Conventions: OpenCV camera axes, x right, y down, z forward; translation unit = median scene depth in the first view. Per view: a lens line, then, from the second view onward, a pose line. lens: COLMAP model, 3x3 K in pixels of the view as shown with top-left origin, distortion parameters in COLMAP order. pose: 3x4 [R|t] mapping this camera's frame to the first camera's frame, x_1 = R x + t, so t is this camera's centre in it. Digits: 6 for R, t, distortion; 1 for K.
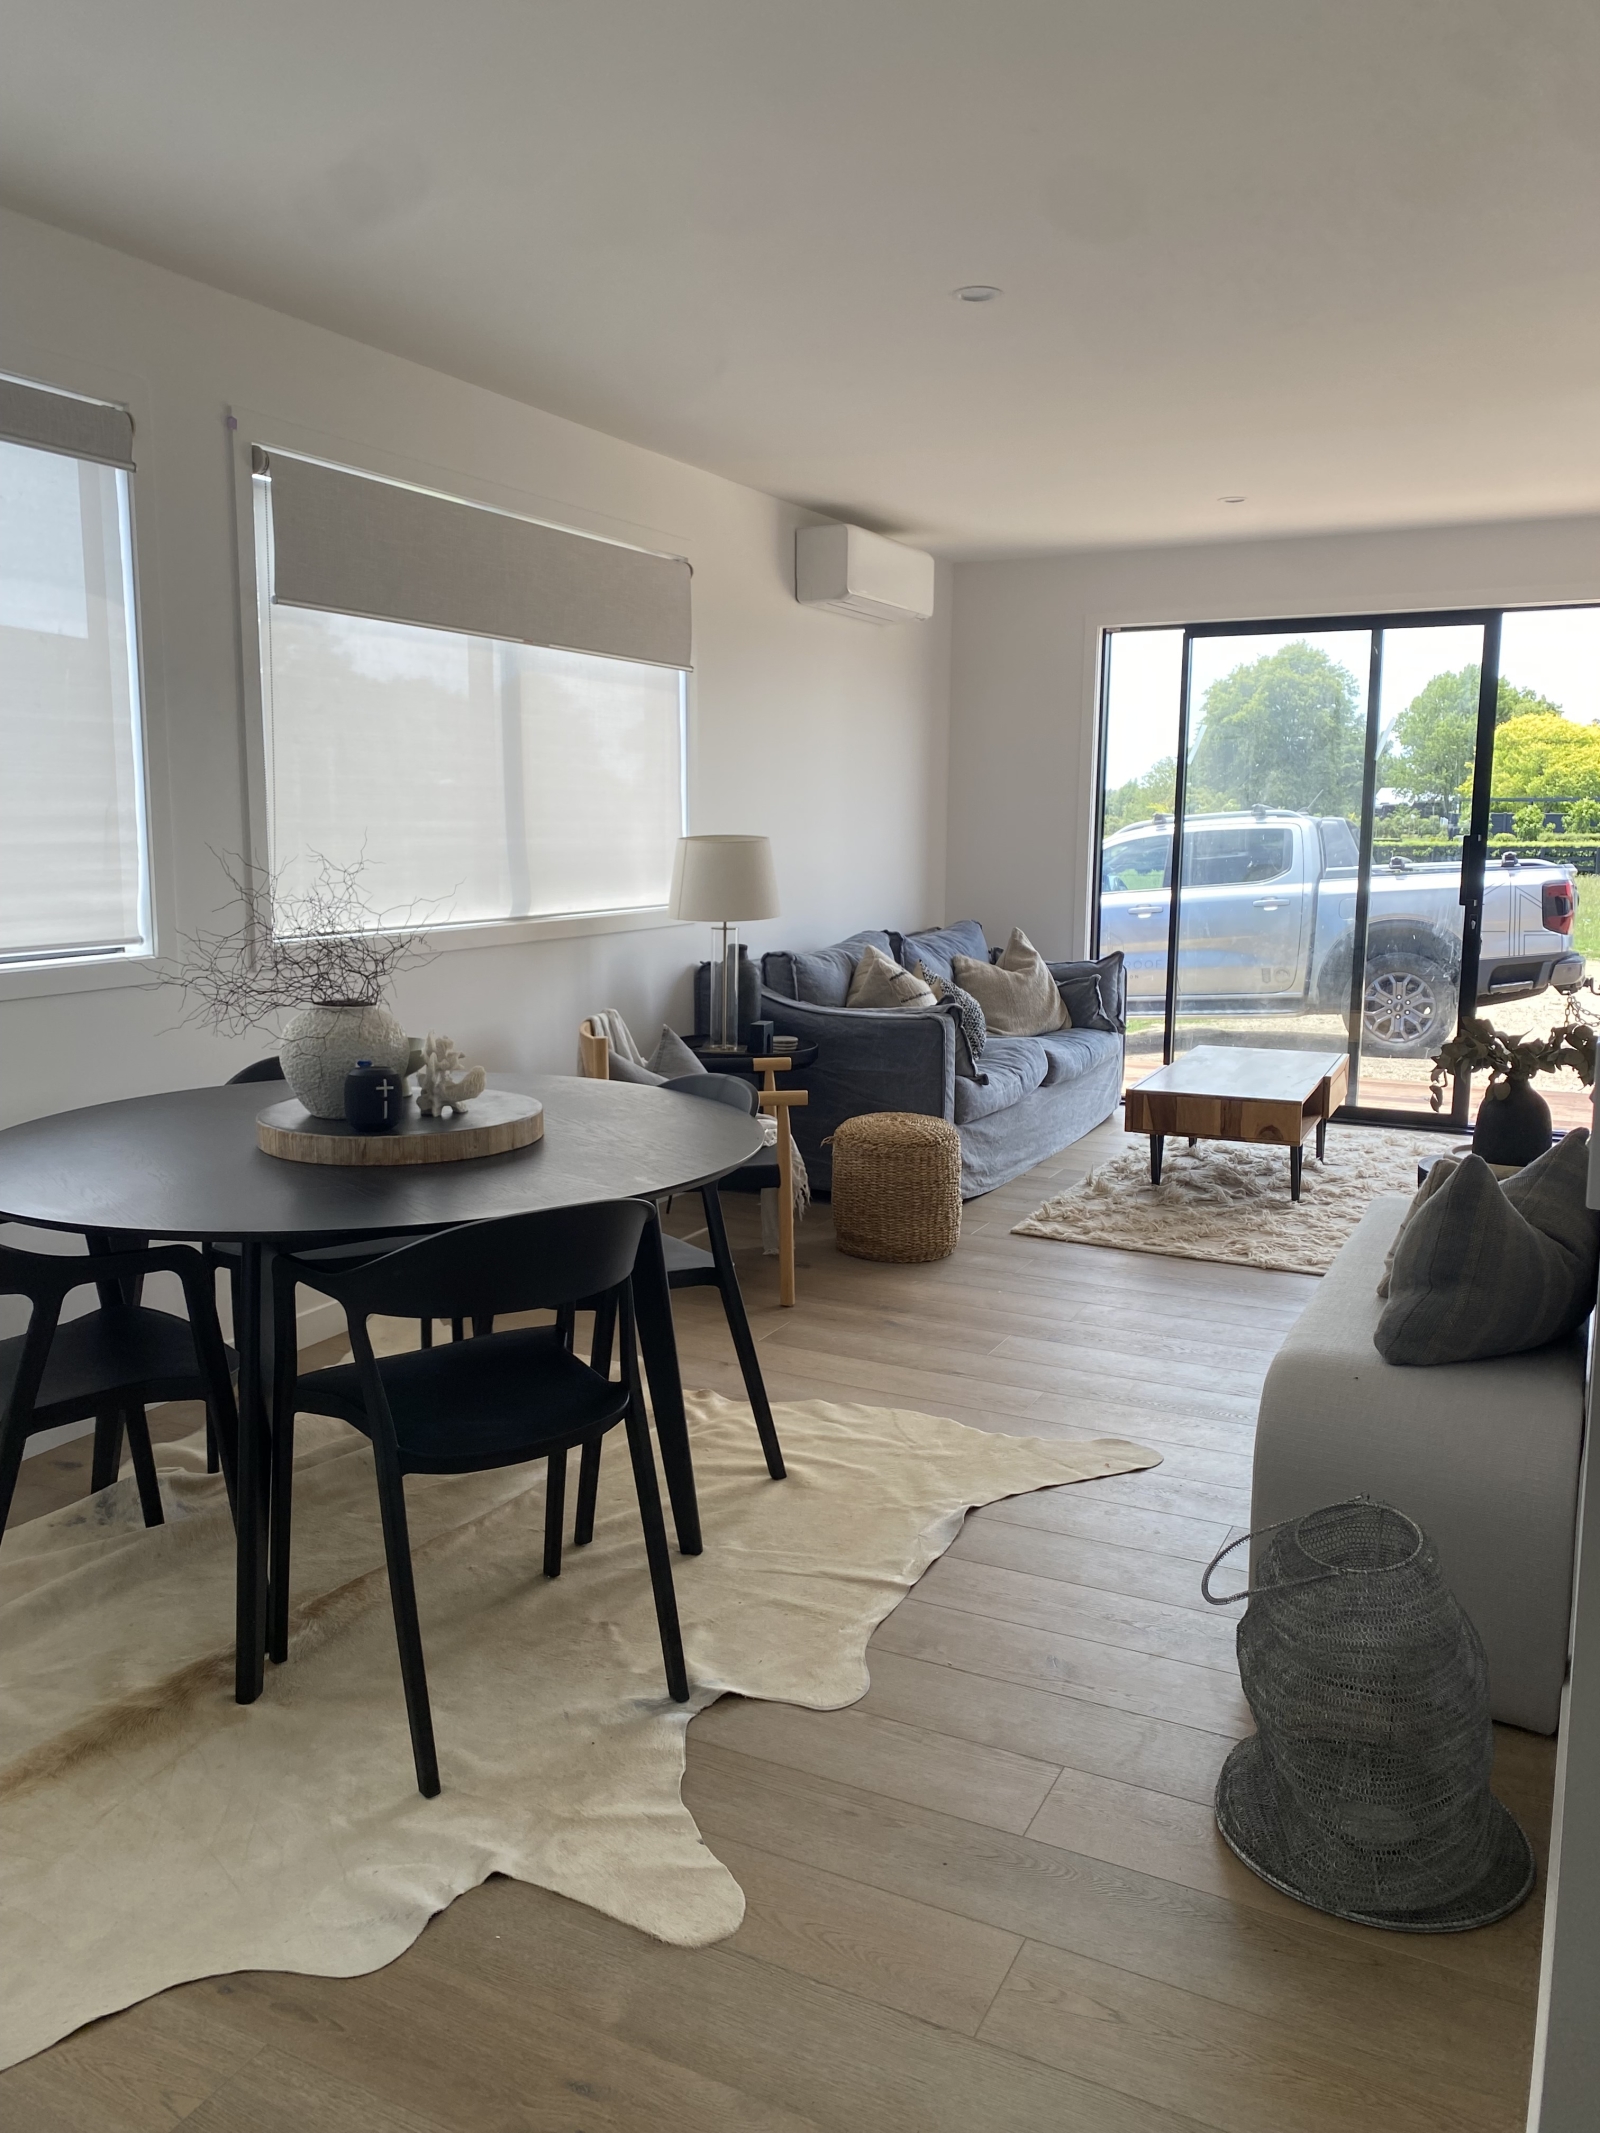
lens RADIAL K [[1620.3, 0, 800.0], [0, 1620.3, 1066.5], [0, 0, 1]] dist [-0.003057, -0.001907]
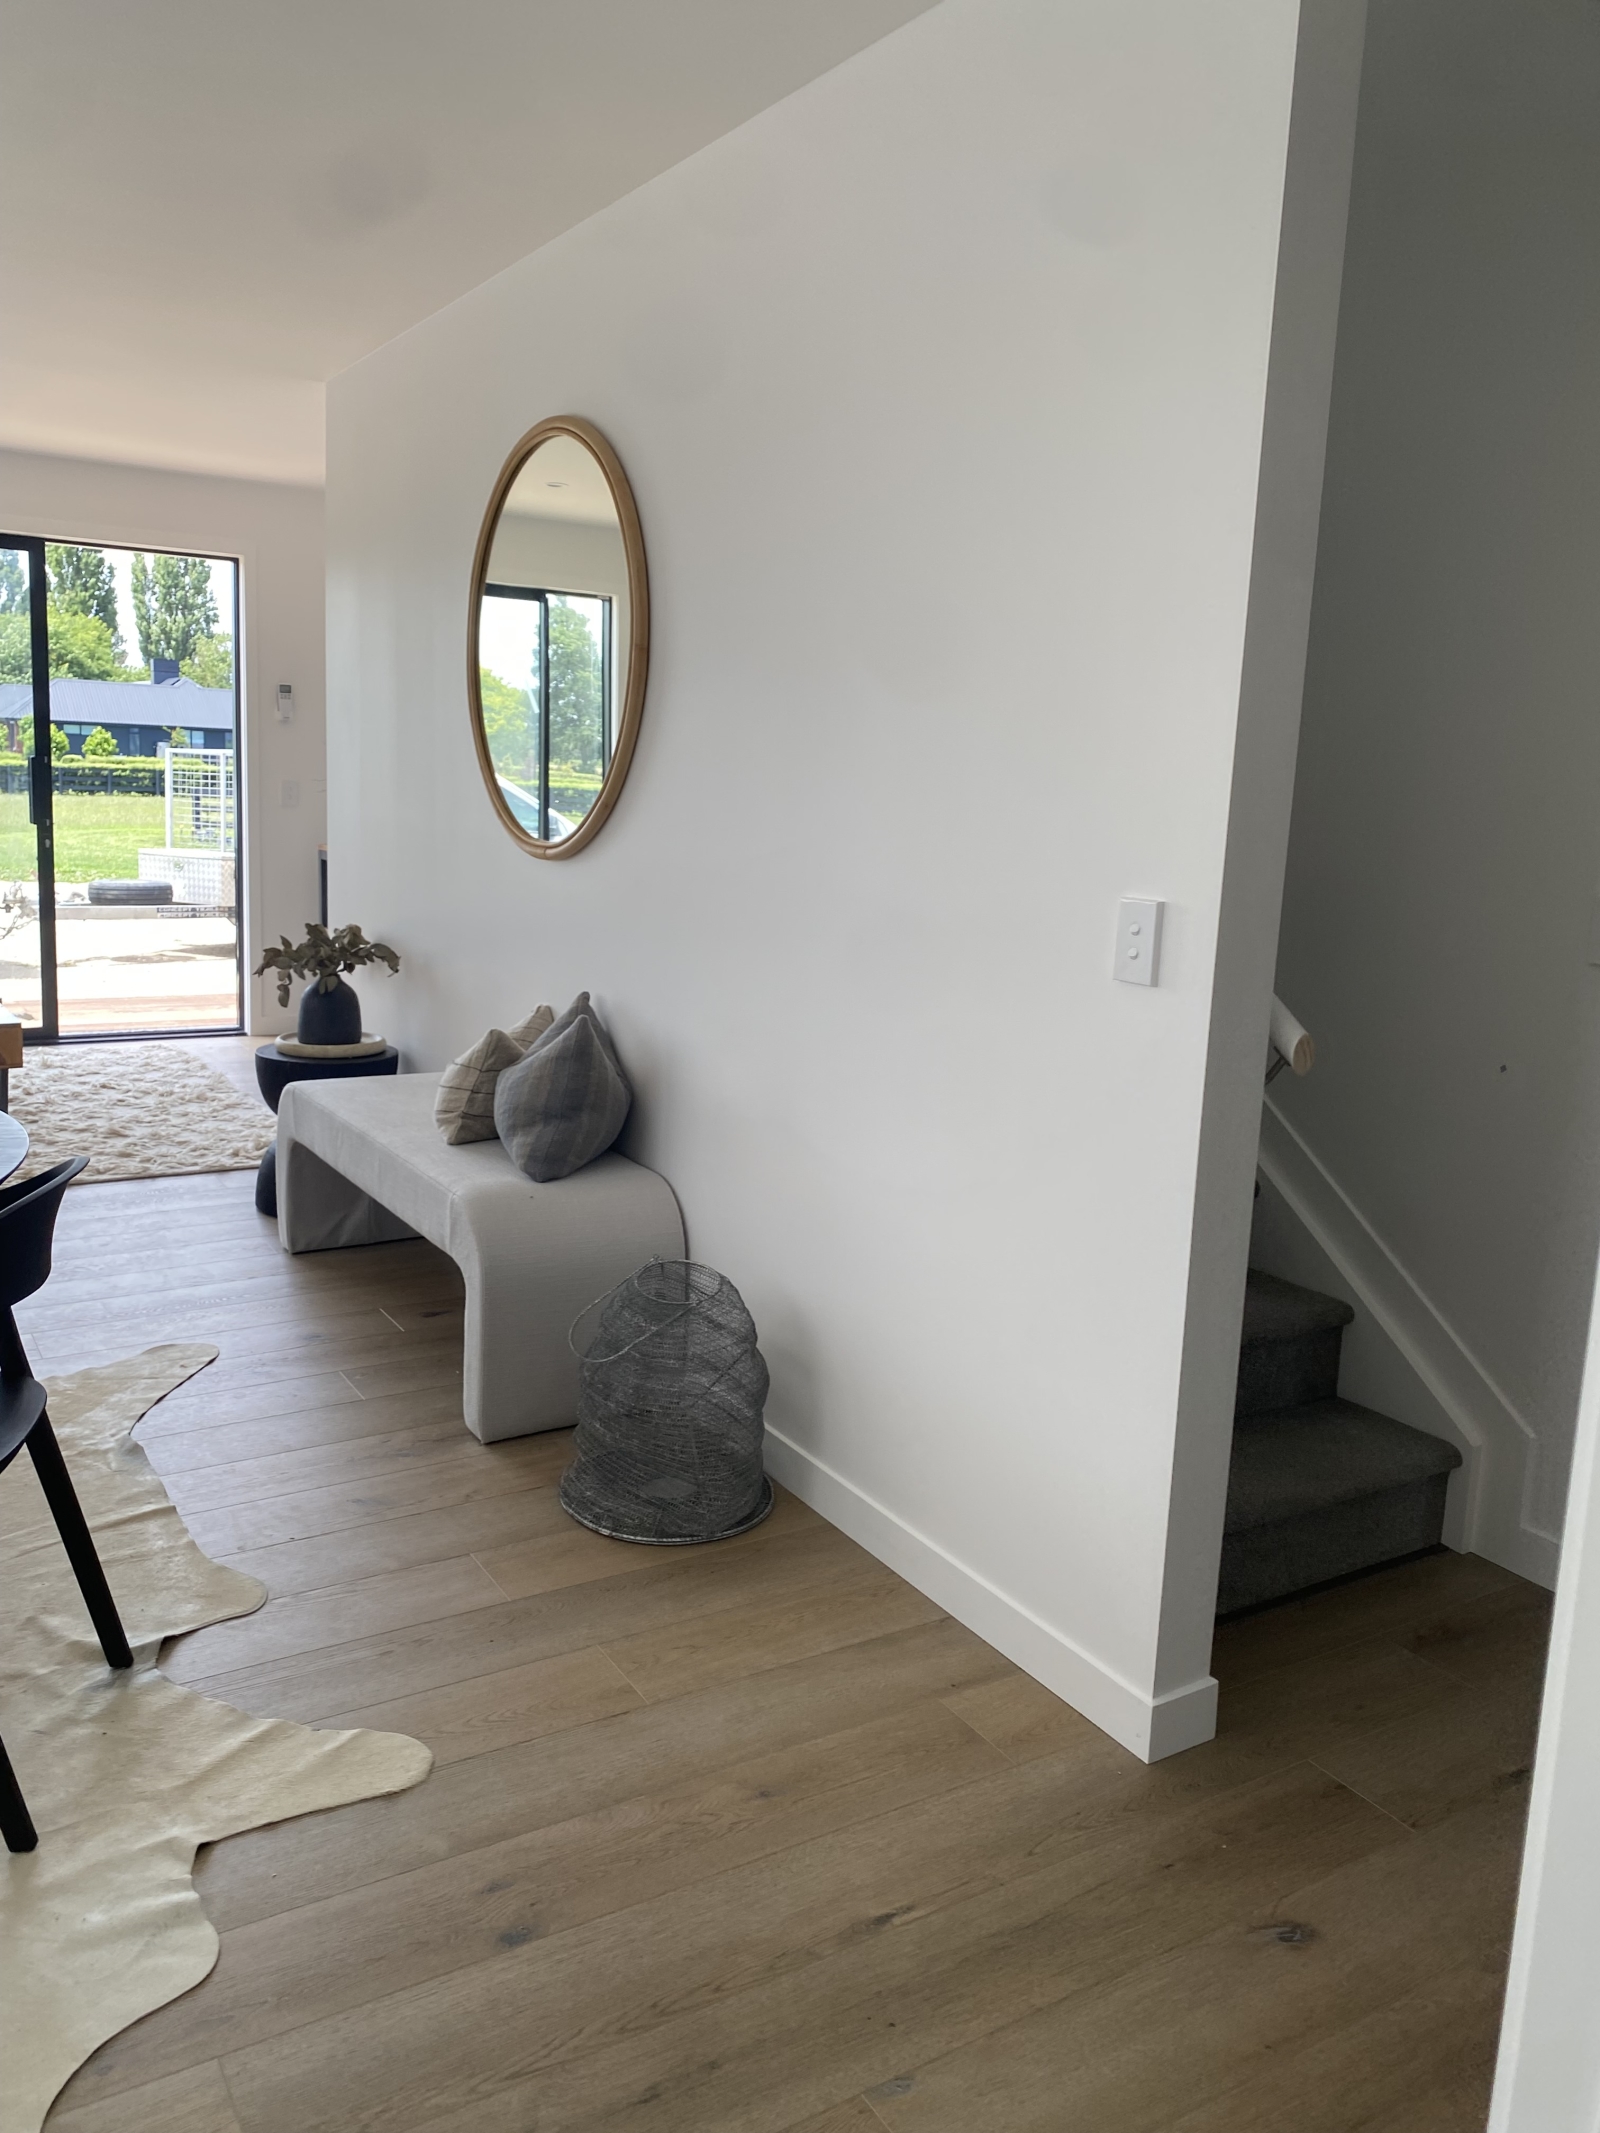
lens RADIAL K [[1620.3, 0, 800.0], [0, 1620.3, 1066.5], [0, 0, 1]] dist [-0.003057, -0.001907]
pose [[0.494169, -0.131193, 0.859410, -0.743052], [0.085863, 0.991080, 0.101921, -0.028959], [-0.865115, 0.023426, 0.501026, 0.186118]]
